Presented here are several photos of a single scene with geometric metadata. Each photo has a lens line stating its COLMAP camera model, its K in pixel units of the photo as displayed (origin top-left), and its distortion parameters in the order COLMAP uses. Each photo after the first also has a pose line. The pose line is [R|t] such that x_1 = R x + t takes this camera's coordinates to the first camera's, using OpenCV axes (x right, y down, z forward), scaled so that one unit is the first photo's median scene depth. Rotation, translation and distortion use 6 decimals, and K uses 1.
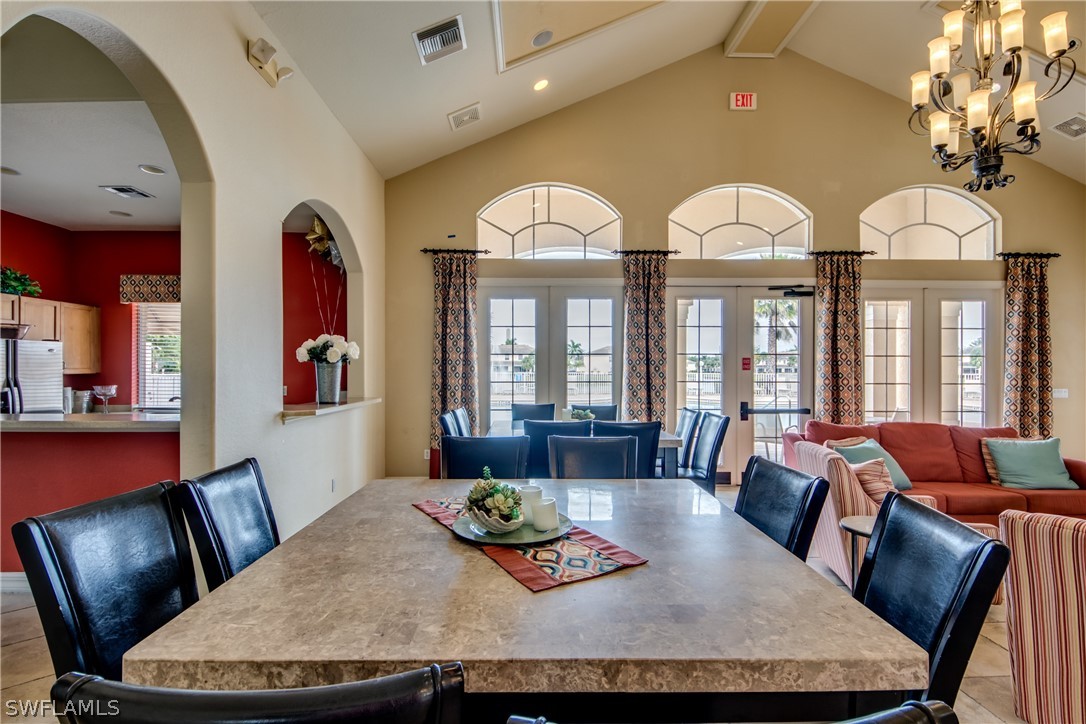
lens RADIAL K [[511.8, 0, 540.8], [0, 511.8, 364.3], [0, 0, 1]] dist [0.012305, -0.003603]
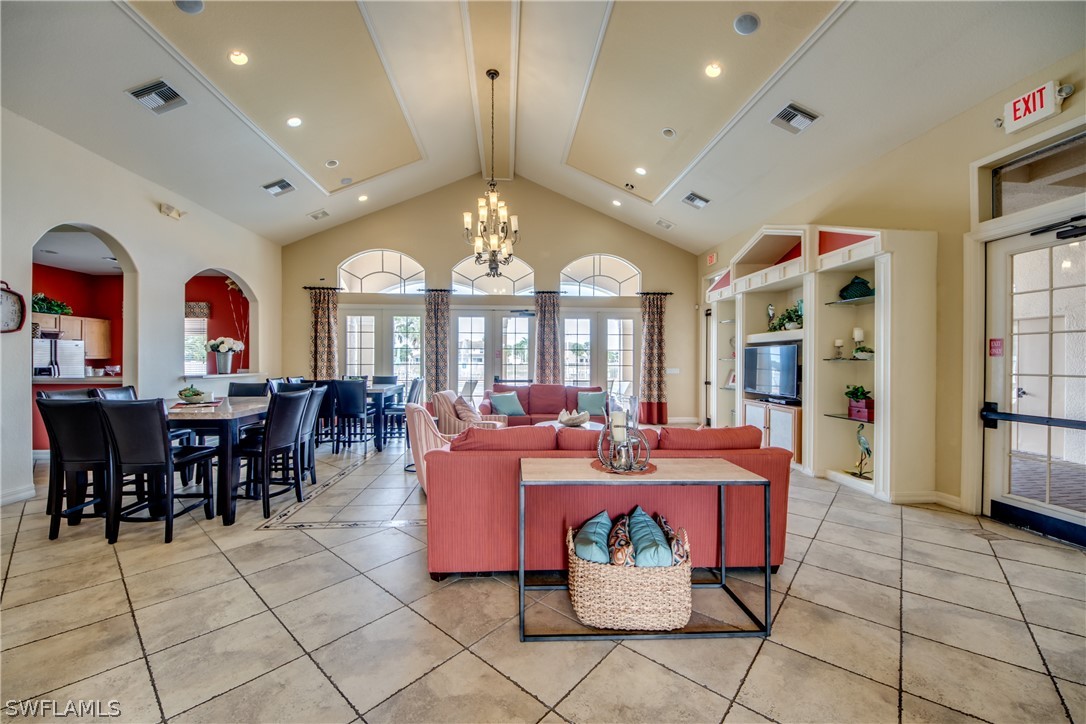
lens RADIAL K [[419.2, 0, 548.4], [0, 419.2, 362.7], [0, 0, 1]] dist [-0.001081, -0.000760]
pose [[0.998754, 0.001013, 0.049888, 0.518675], [-0.001886, 0.999846, 0.017450, 0.003554], [-0.049863, -0.017522, 0.998602, -0.453394]]
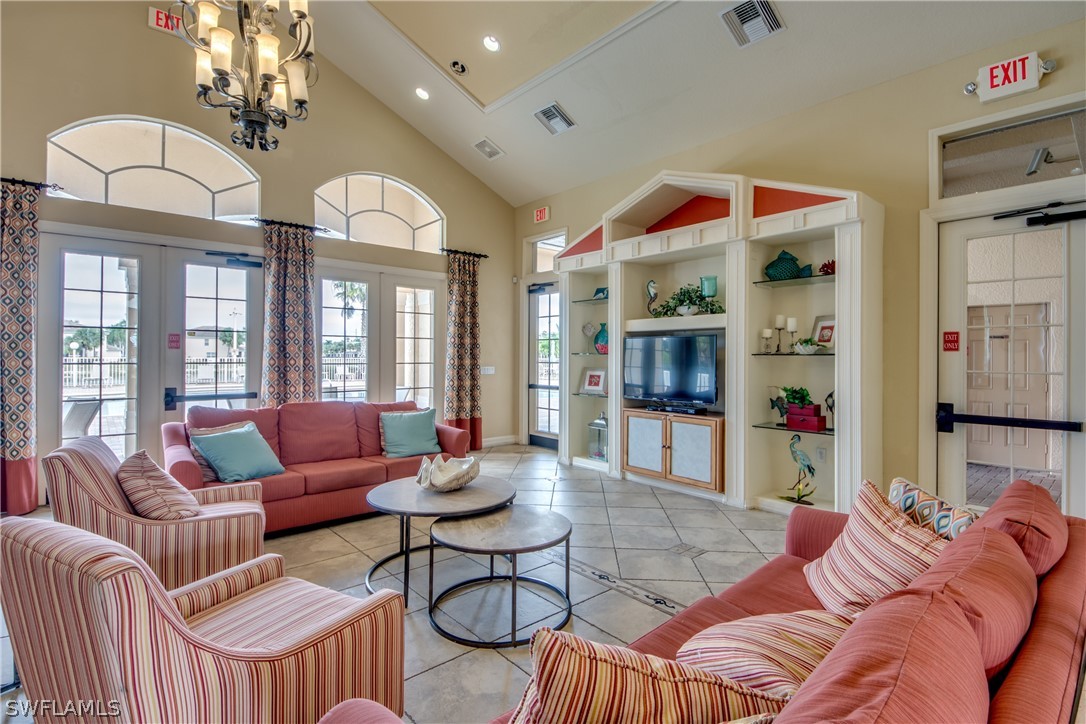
lens RADIAL K [[511.8, 0, 539.9], [0, 511.8, 356.0], [0, 0, 1]] dist [0.012305, -0.003603]
pose [[0.772861, 0.000417, 0.634576, 0.343080], [-0.010567, 0.999870, 0.012213, 0.006992], [-0.634488, -0.016144, 0.772764, -0.018811]]
